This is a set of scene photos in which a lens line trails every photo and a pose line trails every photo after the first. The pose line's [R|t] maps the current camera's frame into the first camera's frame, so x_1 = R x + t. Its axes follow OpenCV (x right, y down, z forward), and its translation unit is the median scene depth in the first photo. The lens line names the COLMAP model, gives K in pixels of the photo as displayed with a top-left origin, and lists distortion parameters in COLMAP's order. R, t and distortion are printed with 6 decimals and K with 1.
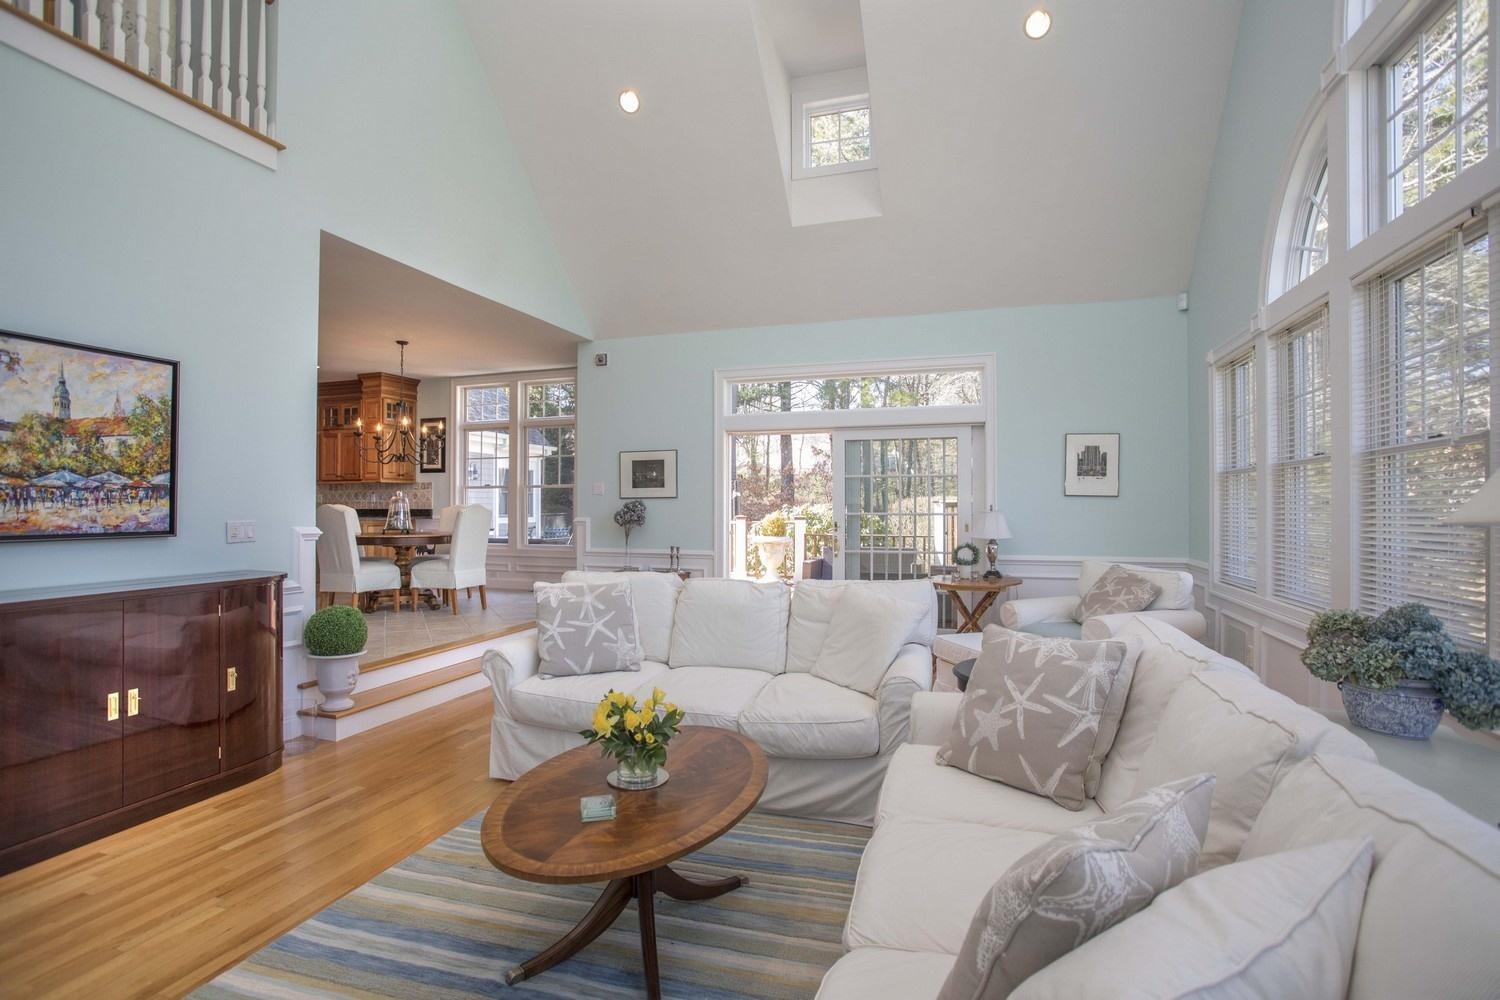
lens RADIAL K [[711.8, 0, 760.4], [0, 711.8, 509.4], [0, 0, 1]] dist [-0.049393, 0.003277]
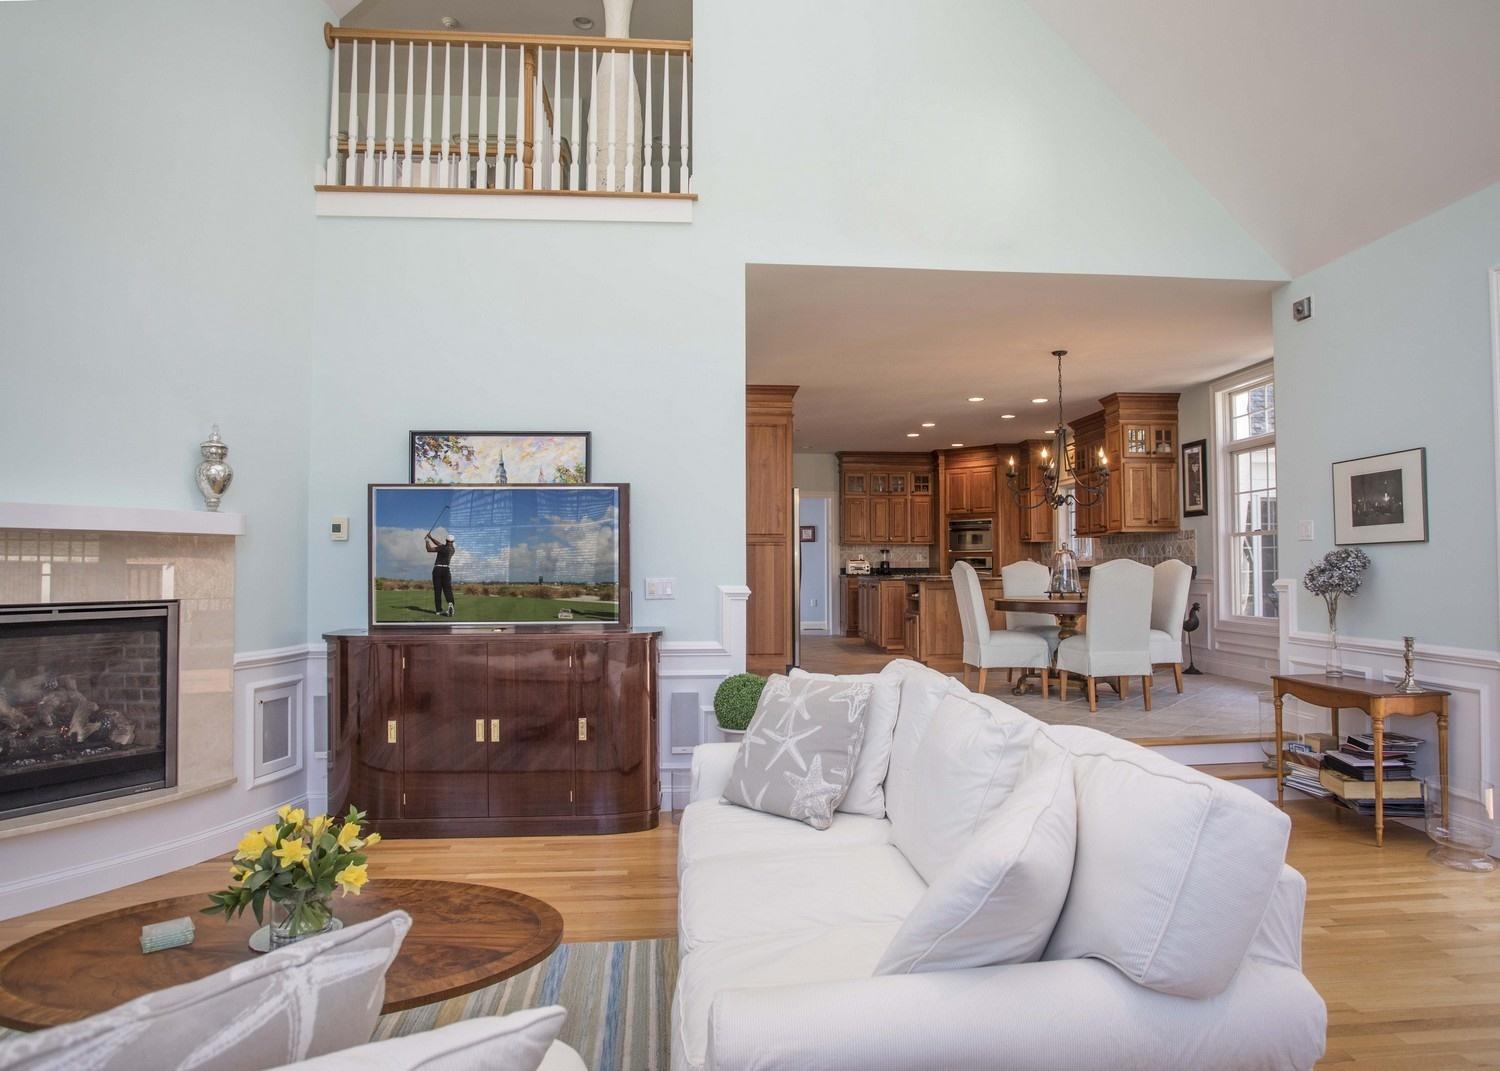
lens RADIAL K [[873.3, 0, 740.3], [0, 873.3, 540.8], [0, 0, 1]] dist [-0.075952, 0.000977]
pose [[0.379256, -0.030028, -0.924804, 0.286239], [0.000508, 0.999480, -0.032245, 0.002204], [0.925291, 0.011760, 0.379074, 0.377180]]
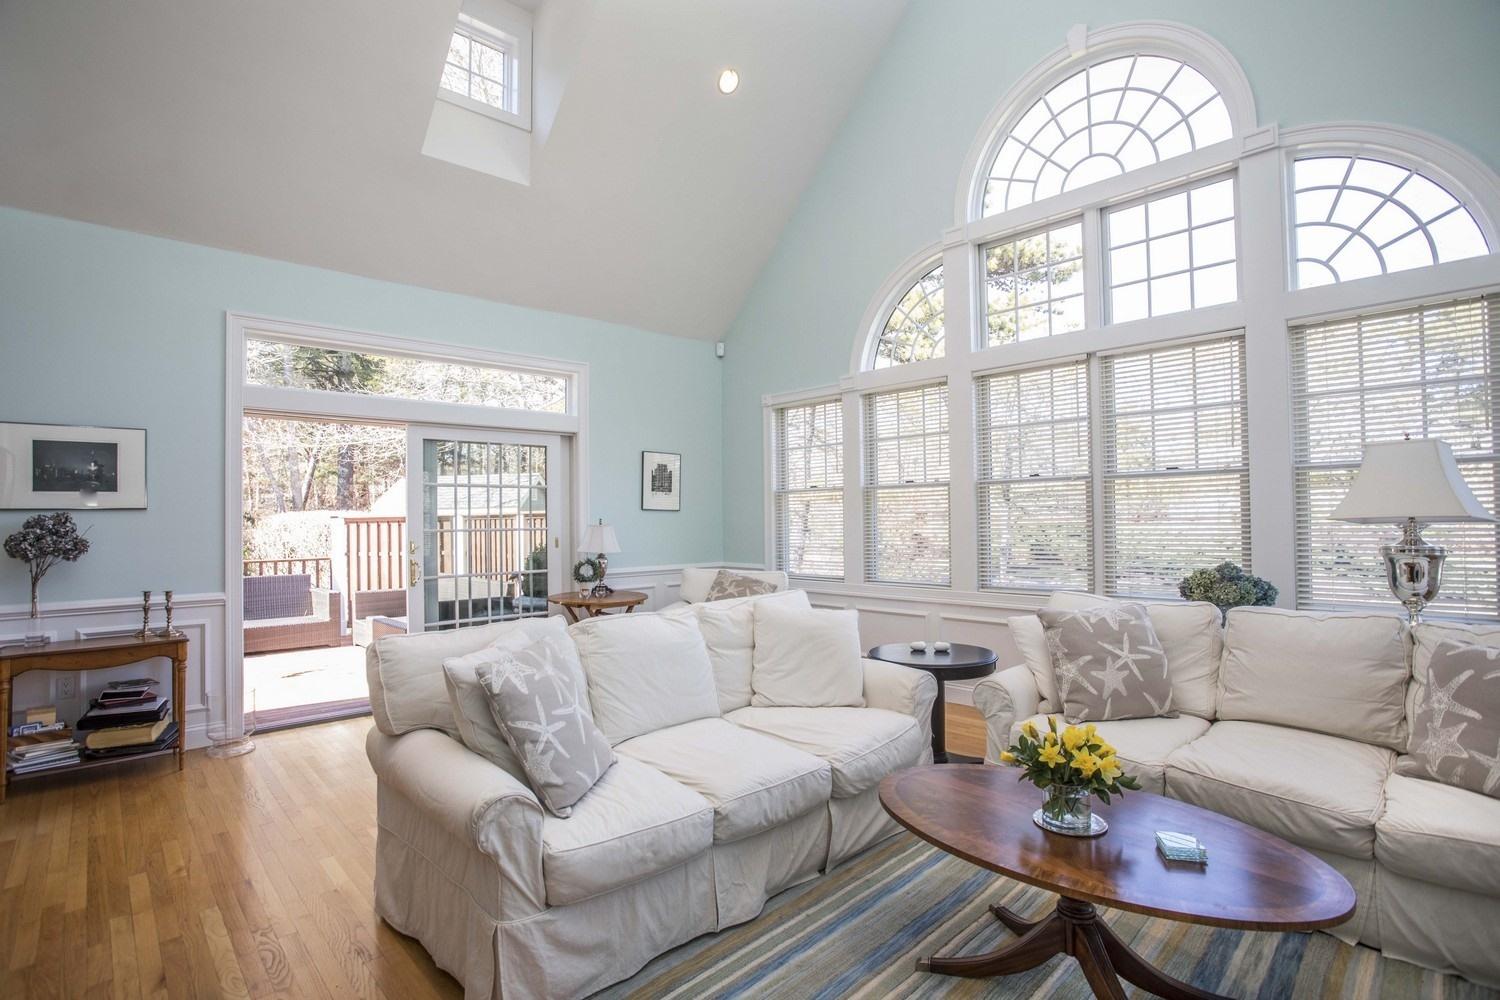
lens RADIAL K [[711.8, 0, 753.8], [0, 711.8, 500.5], [0, 0, 1]] dist [-0.049393, 0.003277]
pose [[0.508476, 0.016982, 0.860909, -0.411903], [0.013231, 0.999533, -0.027531, -0.001233], [-0.860974, 0.025390, 0.508014, 0.319762]]
